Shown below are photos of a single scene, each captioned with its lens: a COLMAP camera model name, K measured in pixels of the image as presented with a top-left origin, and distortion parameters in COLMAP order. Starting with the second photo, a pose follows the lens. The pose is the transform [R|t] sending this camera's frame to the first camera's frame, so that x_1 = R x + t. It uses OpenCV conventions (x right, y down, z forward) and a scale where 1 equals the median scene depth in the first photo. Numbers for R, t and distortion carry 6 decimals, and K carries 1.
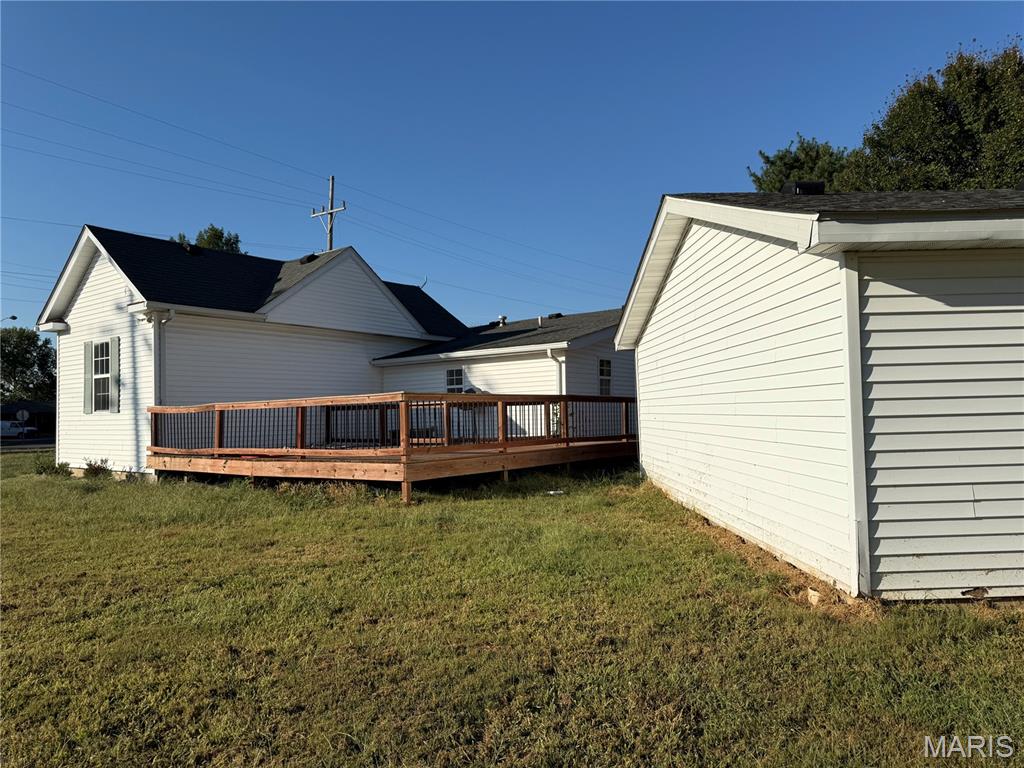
lens RADIAL K [[706.5, 0, 516.1], [0, 706.5, 387.5], [0, 0, 1]] dist [0.091225, -0.114324]
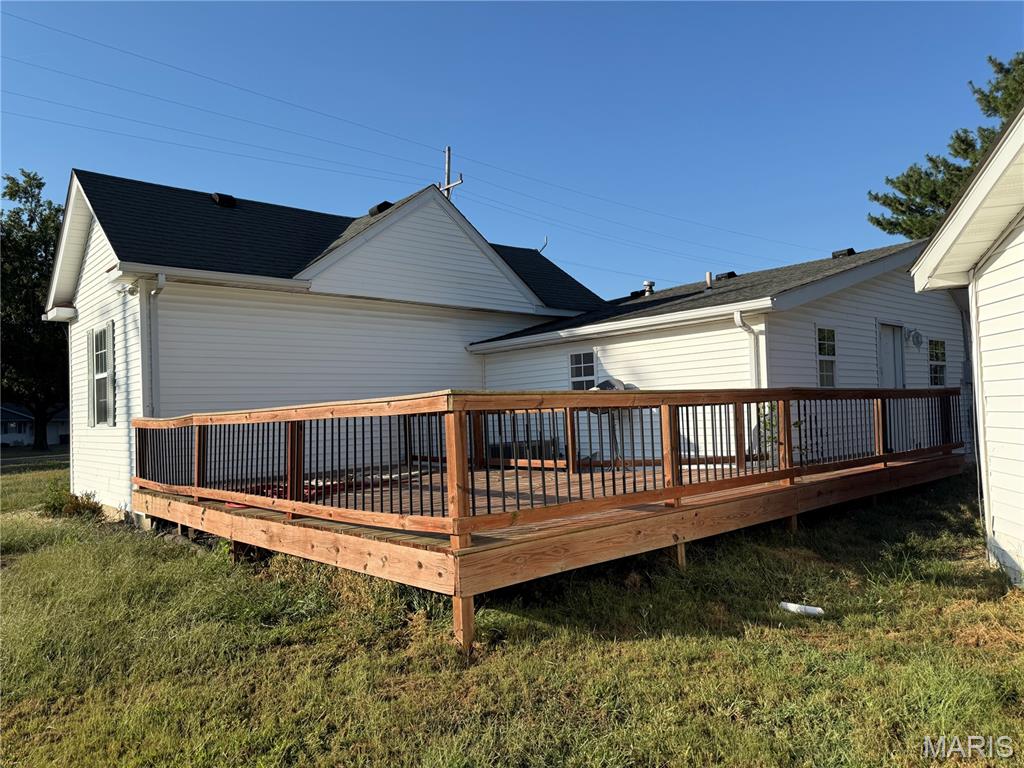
lens RADIAL K [[706.5, 0, 516.1], [0, 706.5, 387.5], [0, 0, 1]] dist [0.091225, -0.114324]
pose [[0.980852, -0.021953, -0.193512, -0.021722], [0.023642, 0.999700, 0.006425, 0.001387], [0.193312, -0.010877, 0.981077, 0.368929]]
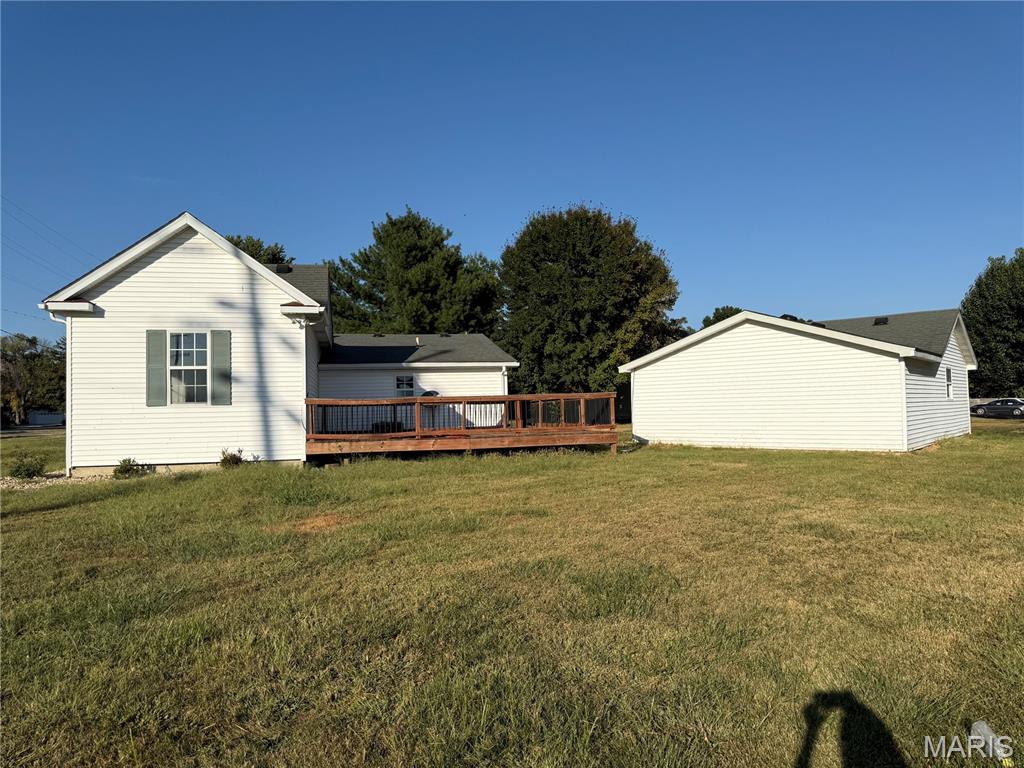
lens RADIAL K [[706.5, 0, 516.1], [0, 706.5, 387.5], [0, 0, 1]] dist [0.091225, -0.114324]
pose [[0.638268, 0.033225, 0.769097, -1.058189], [-0.015612, 0.999421, -0.030218, 0.034211], [-0.769656, 0.007280, 0.638417, 0.040874]]
